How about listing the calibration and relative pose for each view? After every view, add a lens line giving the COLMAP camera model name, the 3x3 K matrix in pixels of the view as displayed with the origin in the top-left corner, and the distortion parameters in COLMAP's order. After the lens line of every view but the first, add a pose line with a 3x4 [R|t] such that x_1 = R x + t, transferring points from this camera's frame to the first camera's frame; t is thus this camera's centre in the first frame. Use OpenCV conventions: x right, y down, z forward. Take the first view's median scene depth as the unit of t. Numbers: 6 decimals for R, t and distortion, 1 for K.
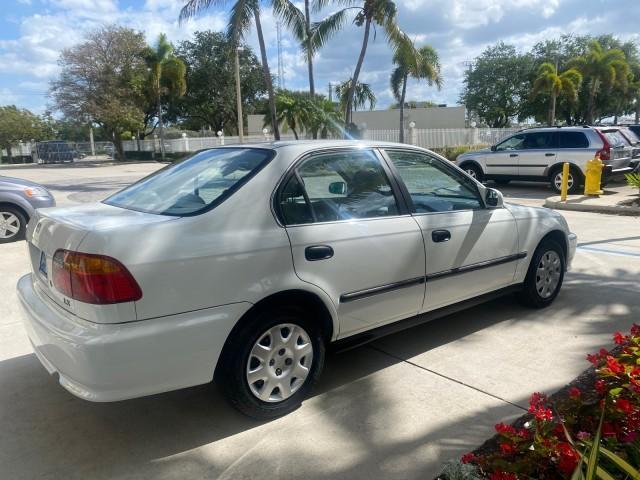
lens RADIAL K [[490.6, 0, 319.6], [0, 490.6, 236.0], [0, 0, 1]] dist [0.027548, -0.032084]
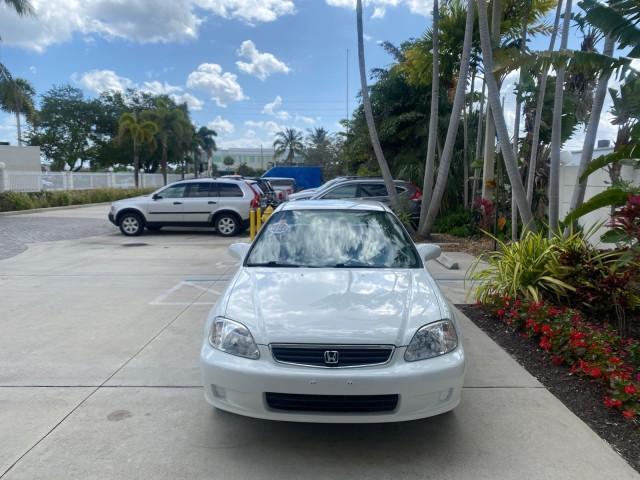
lens RADIAL K [[490.6, 0, 320.8], [0, 490.6, 241.8], [0, 0, 1]] dist [0.027548, -0.032084]
pose [[0.649642, -0.067617, 0.757227, -0.085988], [0.122915, 0.992274, -0.016846, -0.010862], [-0.750238, 0.104019, 0.652934, 0.037055]]
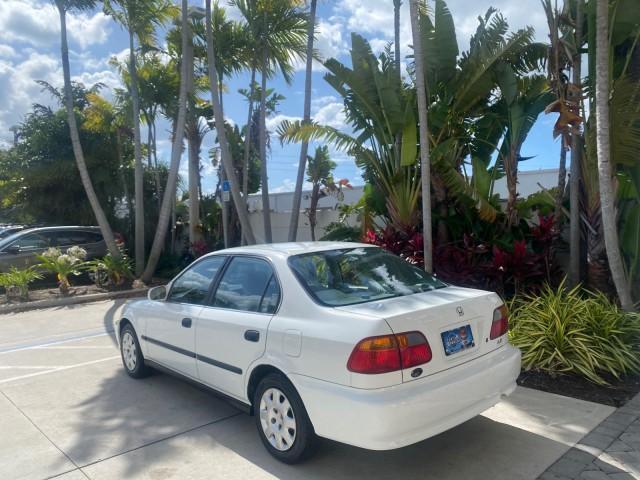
lens RADIAL K [[490.6, 0, 319.0], [0, 490.6, 238.4], [0, 0, 1]] dist [0.027548, -0.032084]
pose [[-0.052367, -0.006336, 0.998608, -0.136255], [0.207237, 0.978142, 0.017074, -0.022495], [-0.976888, 0.207842, -0.049909, 0.104113]]
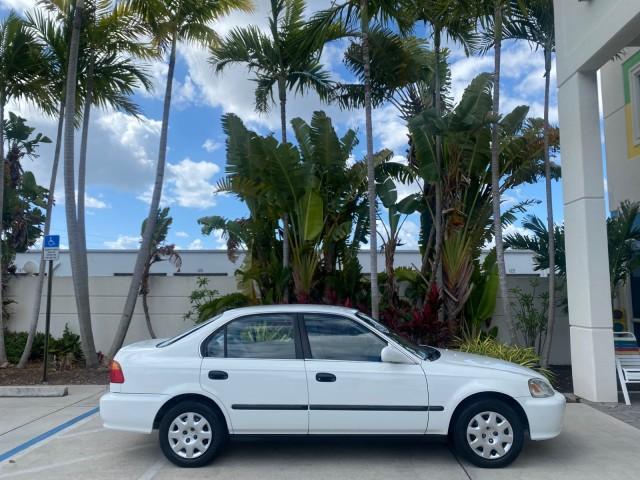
lens RADIAL K [[490.6, 0, 318.0], [0, 490.6, 236.1], [0, 0, 1]] dist [0.027548, -0.032084]
pose [[-0.742044, 0.102311, 0.662498, -0.079223], [0.144432, 0.989474, 0.008966, -0.049913], [-0.654607, 0.102339, -0.749010, 0.251986]]
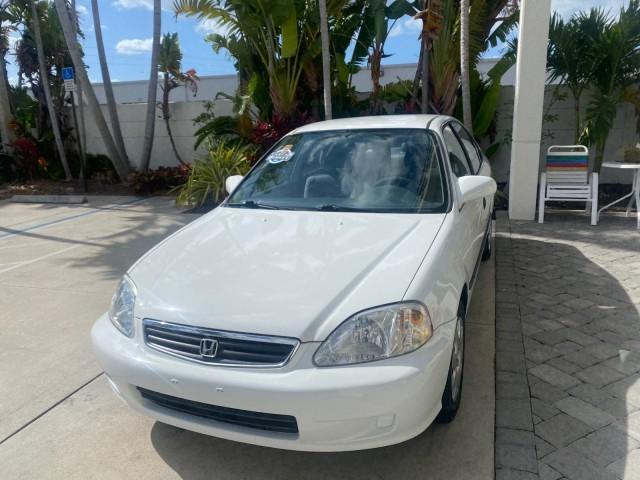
lens RADIAL K [[490.6, 0, 319.8], [0, 490.6, 238.0], [0, 0, 1]] dist [0.027548, -0.032084]
pose [[-0.510870, -0.164420, 0.843788, -0.150310], [0.205924, 0.929557, 0.305809, -0.031926], [-0.834630, 0.329985, -0.441025, 0.182707]]
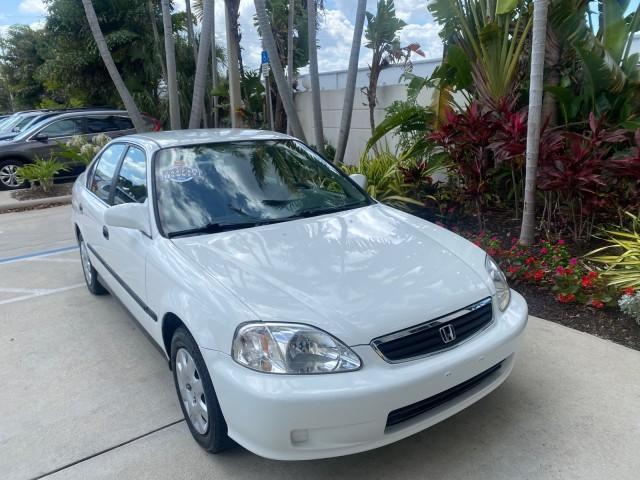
lens RADIAL K [[490.6, 0, 322.3], [0, 490.6, 238.9], [0, 0, 1]] dist [0.027548, -0.032084]
pose [[0.073957, -0.235115, 0.969150, -0.081236], [0.215736, 0.952571, 0.214630, -0.020552], [-0.973647, 0.193207, 0.121172, 0.097601]]
